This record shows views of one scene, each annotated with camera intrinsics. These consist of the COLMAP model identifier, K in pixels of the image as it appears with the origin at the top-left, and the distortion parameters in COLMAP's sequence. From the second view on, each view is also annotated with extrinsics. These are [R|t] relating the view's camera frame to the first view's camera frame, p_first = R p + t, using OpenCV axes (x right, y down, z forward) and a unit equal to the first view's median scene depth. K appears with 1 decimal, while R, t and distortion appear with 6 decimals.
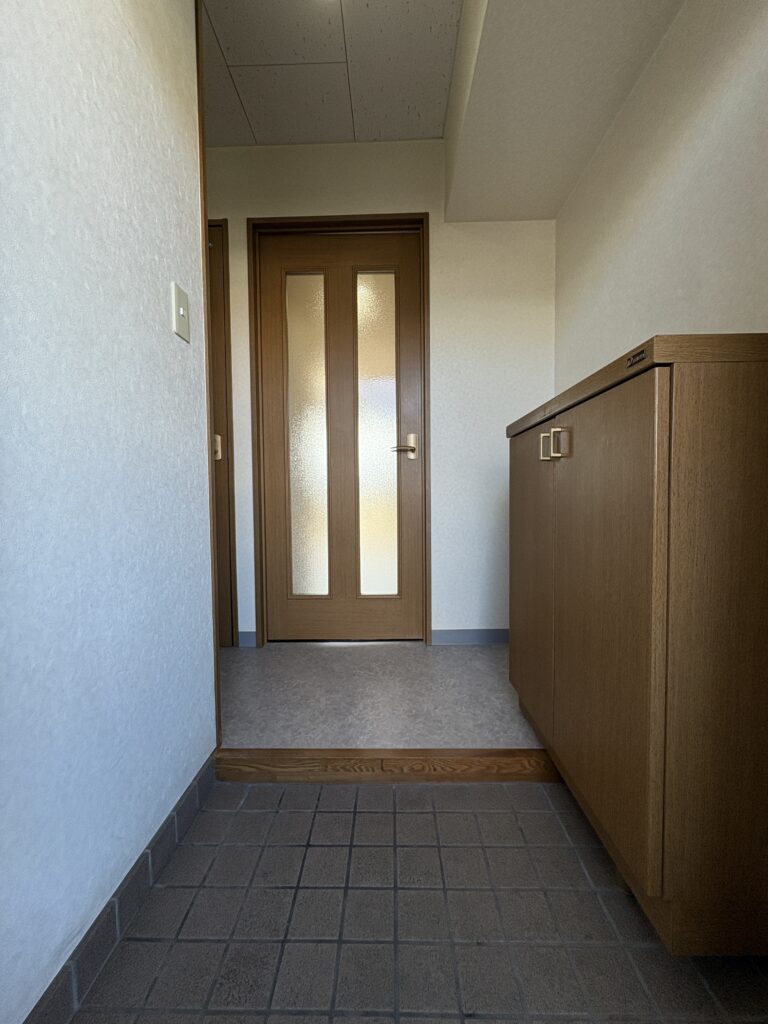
lens RADIAL K [[408.2, 0, 383.3], [0, 408.2, 513.5], [0, 0, 1]] dist [0.001788, -0.000323]
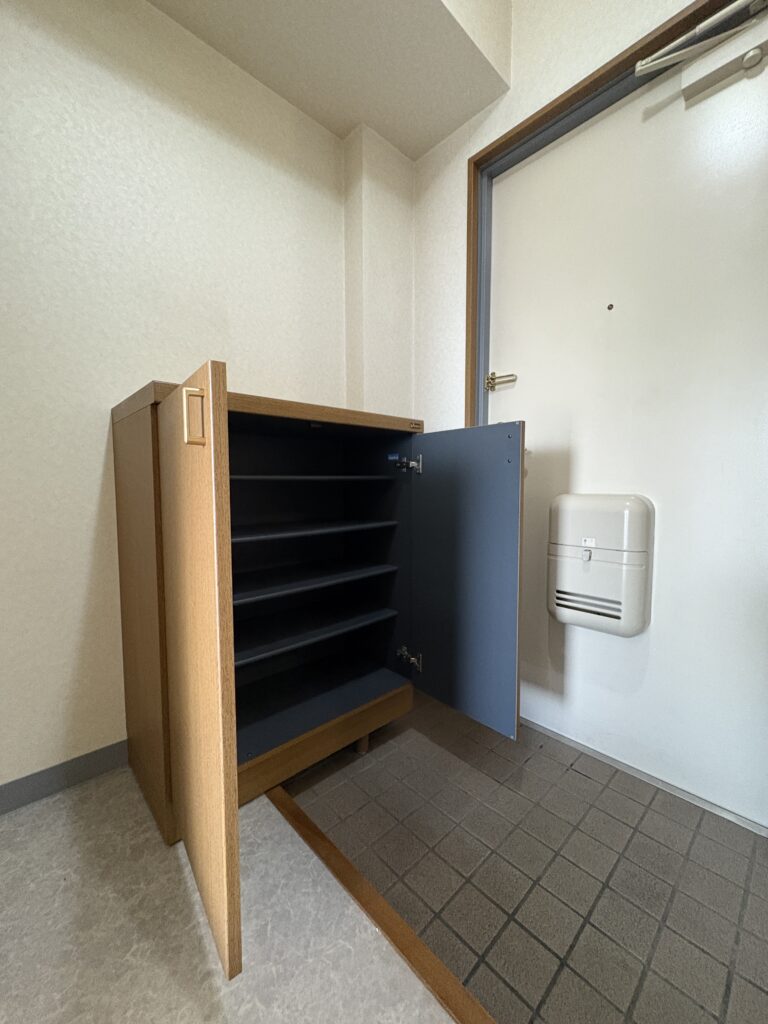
lens RADIAL K [[408.2, 0, 385.3], [0, 408.2, 511.6], [0, 0, 1]] dist [0.001788, -0.000323]
pose [[-0.694628, -0.036797, 0.718427, -0.471944], [0.038779, 0.995323, 0.088474, -0.097798], [-0.718323, 0.089316, -0.689953, 1.693030]]
